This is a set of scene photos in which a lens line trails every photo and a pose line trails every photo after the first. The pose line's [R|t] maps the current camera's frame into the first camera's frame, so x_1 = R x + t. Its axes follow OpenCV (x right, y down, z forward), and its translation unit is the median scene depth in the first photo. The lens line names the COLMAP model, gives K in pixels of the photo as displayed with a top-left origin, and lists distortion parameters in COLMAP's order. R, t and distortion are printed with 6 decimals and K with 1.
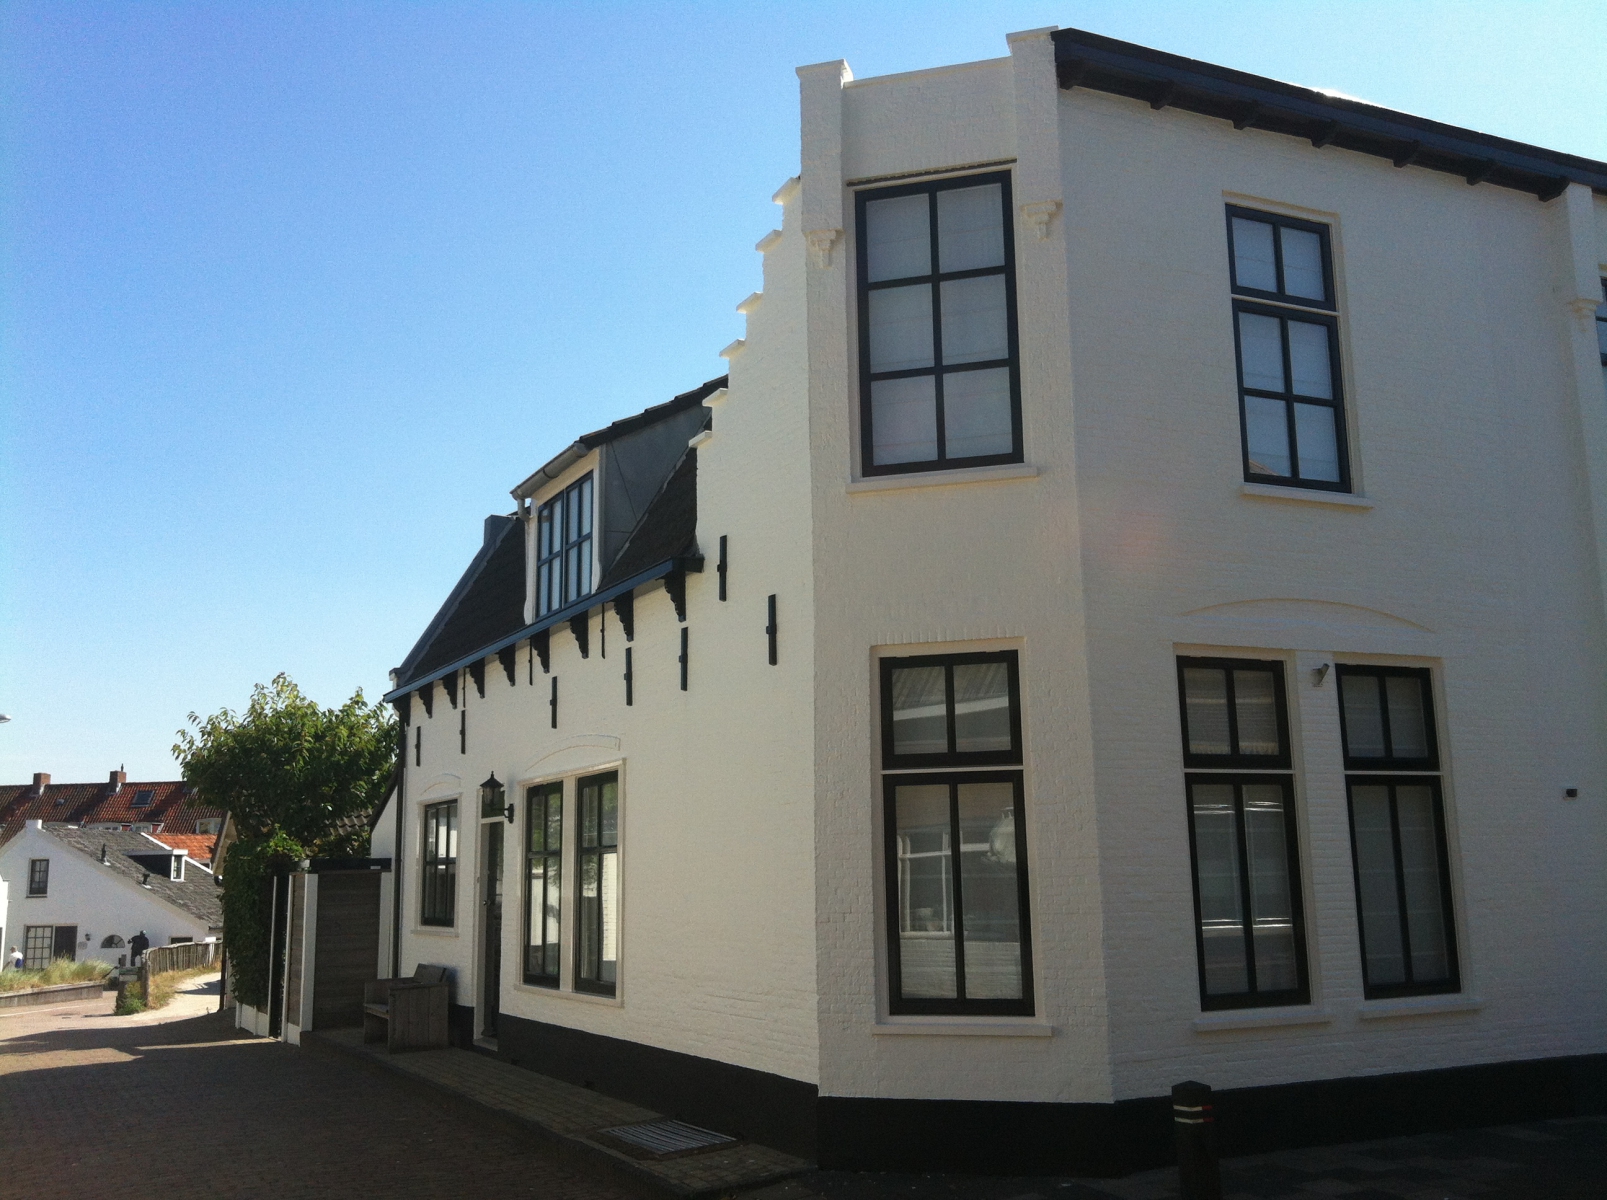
lens RADIAL K [[1604.1, 0, 803.5], [0, 1604.1, 600.0], [0, 0, 1]] dist [0.112694, -0.180437]
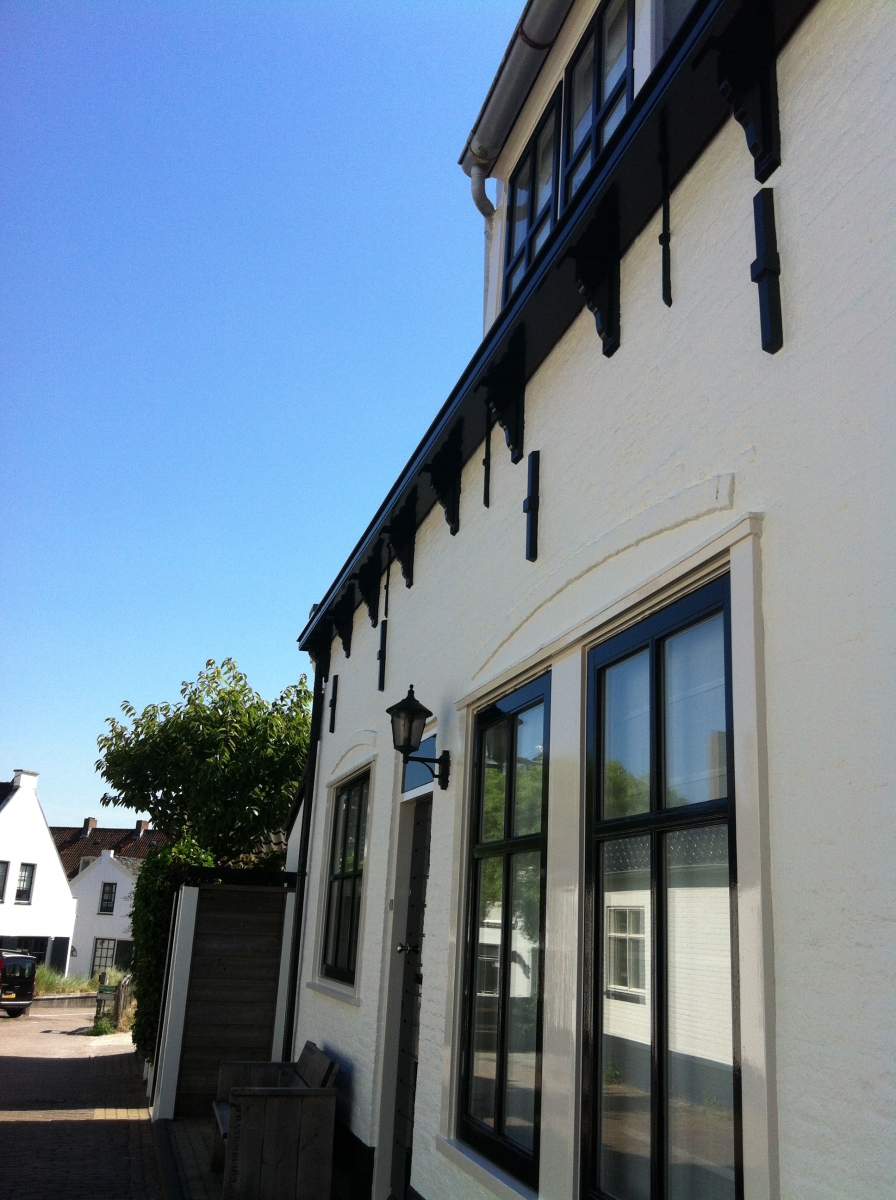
lens RADIAL K [[1140.2, 0, 448.0], [0, 1140.2, 600.0], [0, 0, 1]] dist [0.102120, -0.308335]
pose [[0.975038, 0.000651, -0.222036, -0.105586], [-0.025544, 0.993685, -0.109258, 0.124162], [0.220562, 0.112202, 0.968898, 0.677083]]
